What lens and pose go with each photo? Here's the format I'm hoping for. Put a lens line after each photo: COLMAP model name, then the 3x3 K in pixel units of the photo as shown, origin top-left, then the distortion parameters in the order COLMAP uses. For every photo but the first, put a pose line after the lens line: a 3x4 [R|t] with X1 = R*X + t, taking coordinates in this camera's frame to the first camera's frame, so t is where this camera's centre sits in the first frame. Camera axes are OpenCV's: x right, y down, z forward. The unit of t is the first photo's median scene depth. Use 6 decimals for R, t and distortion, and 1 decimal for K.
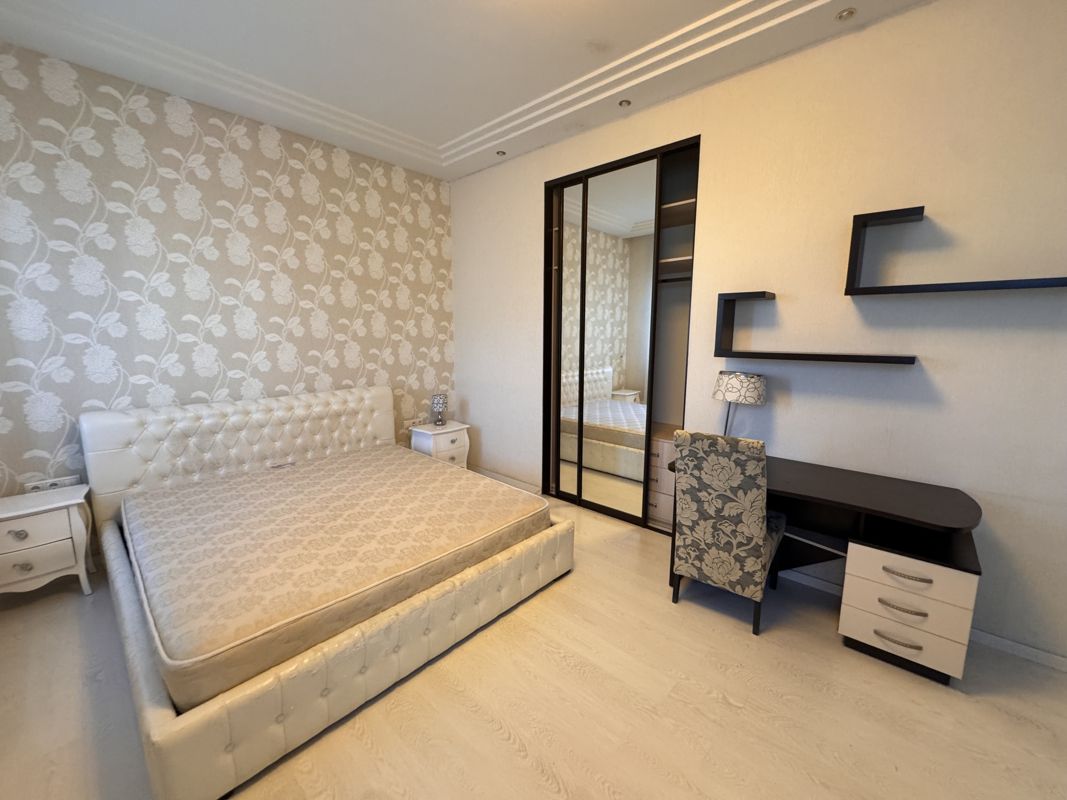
lens RADIAL K [[427.6, 0, 533.5], [0, 427.6, 400.0], [0, 0, 1]] dist [-0.003365, 0.000018]
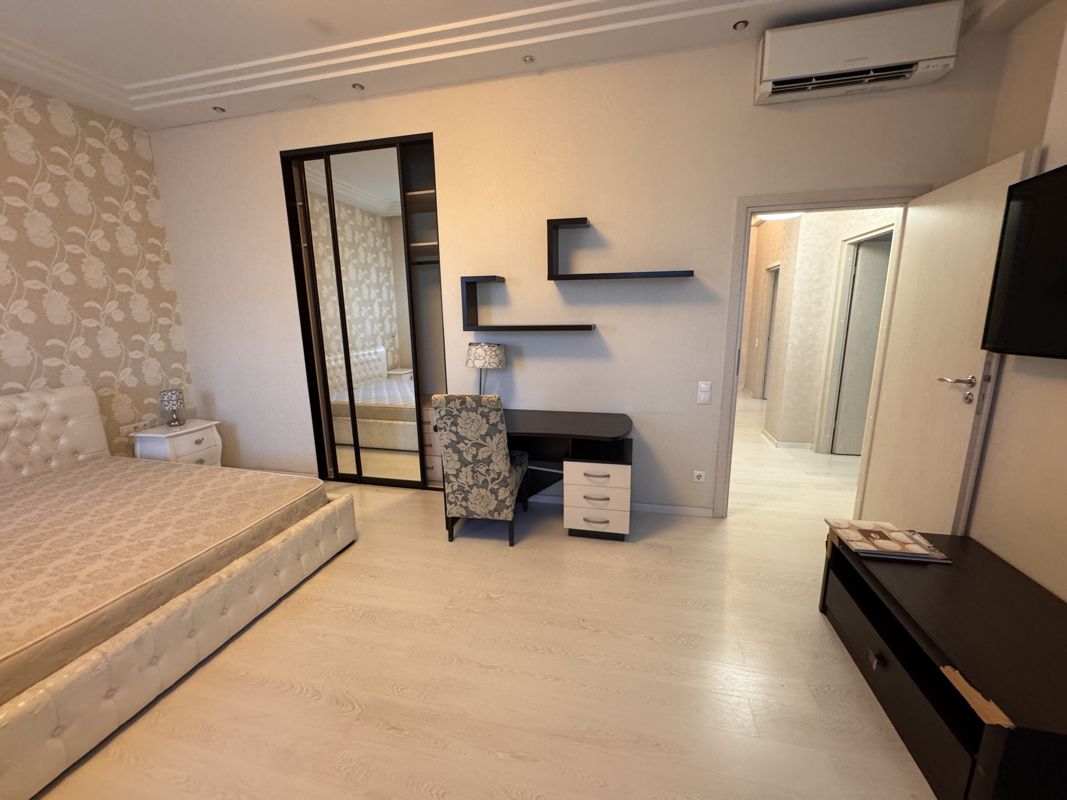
lens RADIAL K [[427.6, 0, 533.5], [0, 427.6, 400.0], [0, 0, 1]] dist [-0.003365, 0.000018]
pose [[0.877571, -0.112965, 0.465948, 0.023100], [0.091475, 0.993444, 0.068566, 0.024003], [-0.470639, -0.017549, 0.882151, -0.129415]]
